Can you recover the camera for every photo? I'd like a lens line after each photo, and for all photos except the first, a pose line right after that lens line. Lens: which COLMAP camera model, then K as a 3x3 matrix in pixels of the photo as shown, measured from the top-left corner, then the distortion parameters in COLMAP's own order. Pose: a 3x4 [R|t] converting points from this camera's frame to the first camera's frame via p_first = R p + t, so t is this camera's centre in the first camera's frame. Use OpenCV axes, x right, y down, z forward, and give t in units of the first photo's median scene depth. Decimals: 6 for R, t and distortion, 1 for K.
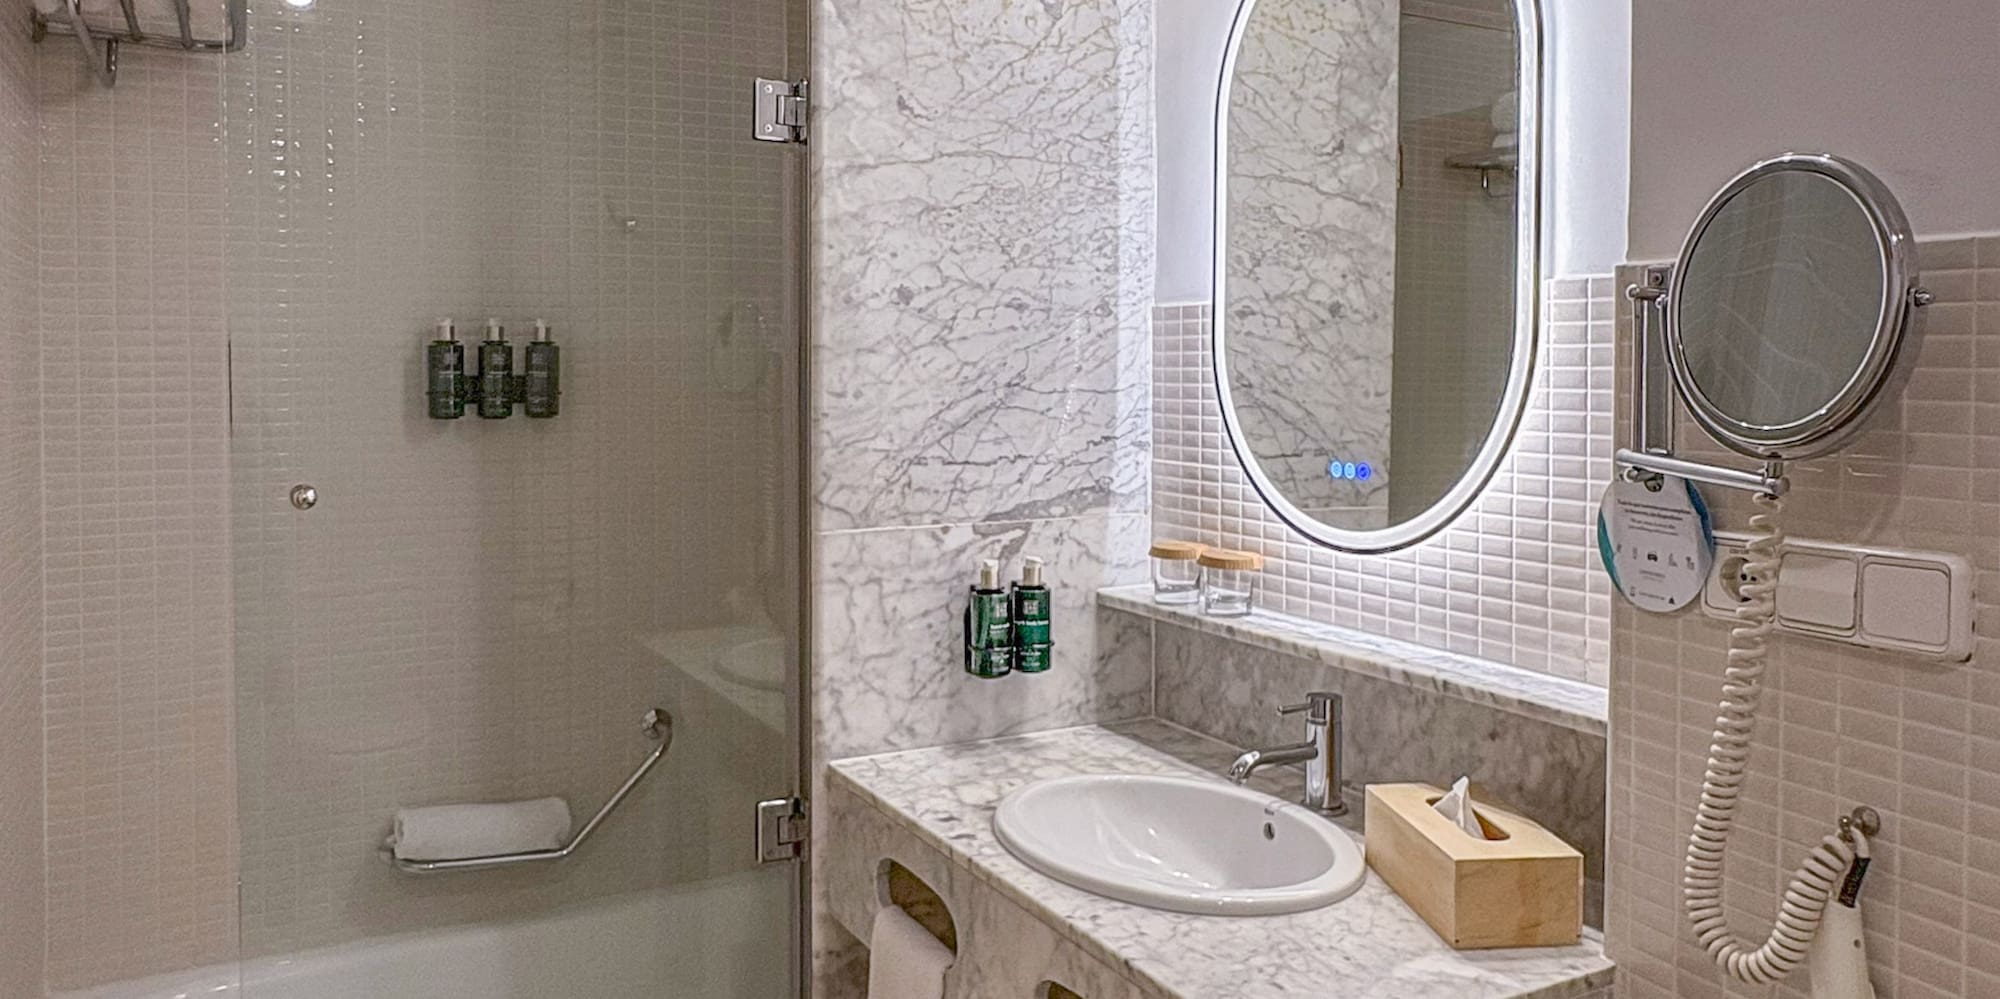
lens RADIAL K [[2354.3, 0, 1000.0], [0, 2354.3, 499.5], [0, 0, 1]] dist [-0.006588, -0.014832]
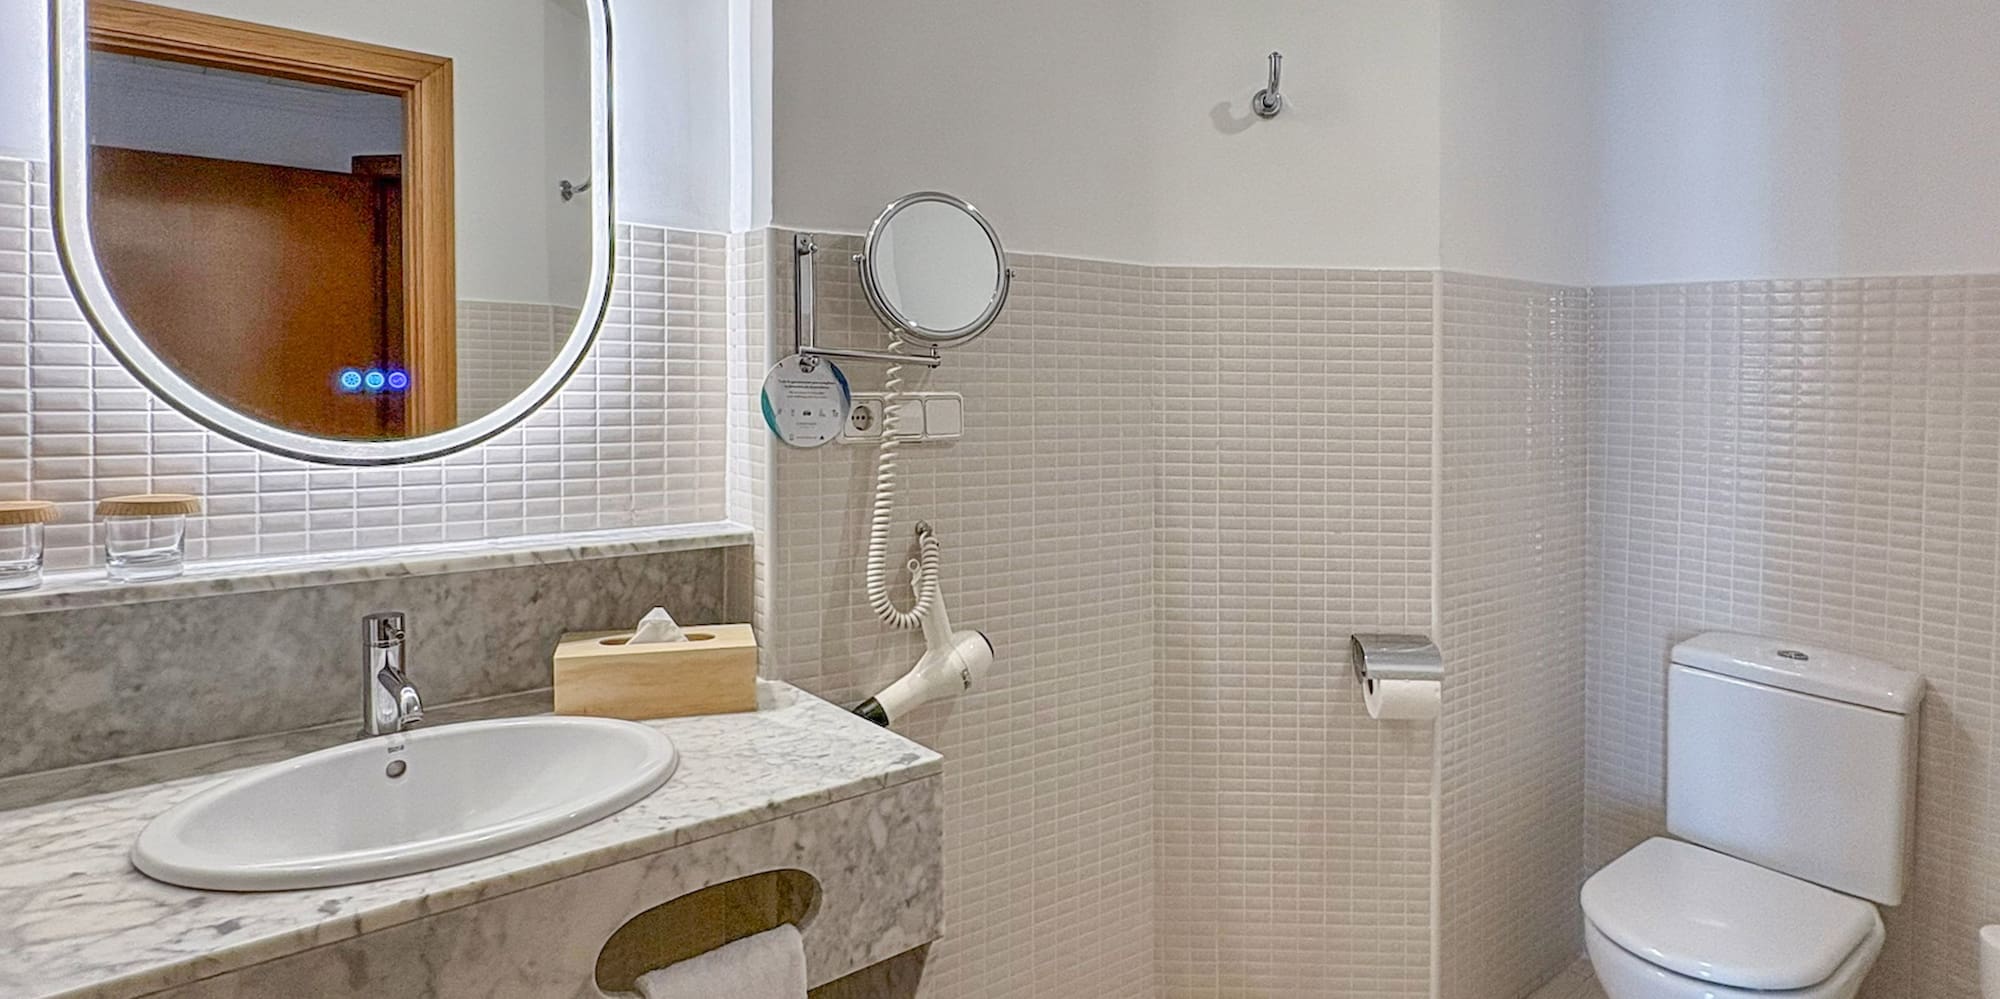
lens RADIAL K [[2354.3, 0, 1000.0], [0, 2354.3, 499.5], [0, 0, 1]] dist [-0.006588, -0.014832]
pose [[-0.664429, -0.011256, 0.747267, -0.891279], [0.061964, 0.995614, 0.070093, -0.019101], [-0.744778, 0.092875, -0.660817, 1.719010]]
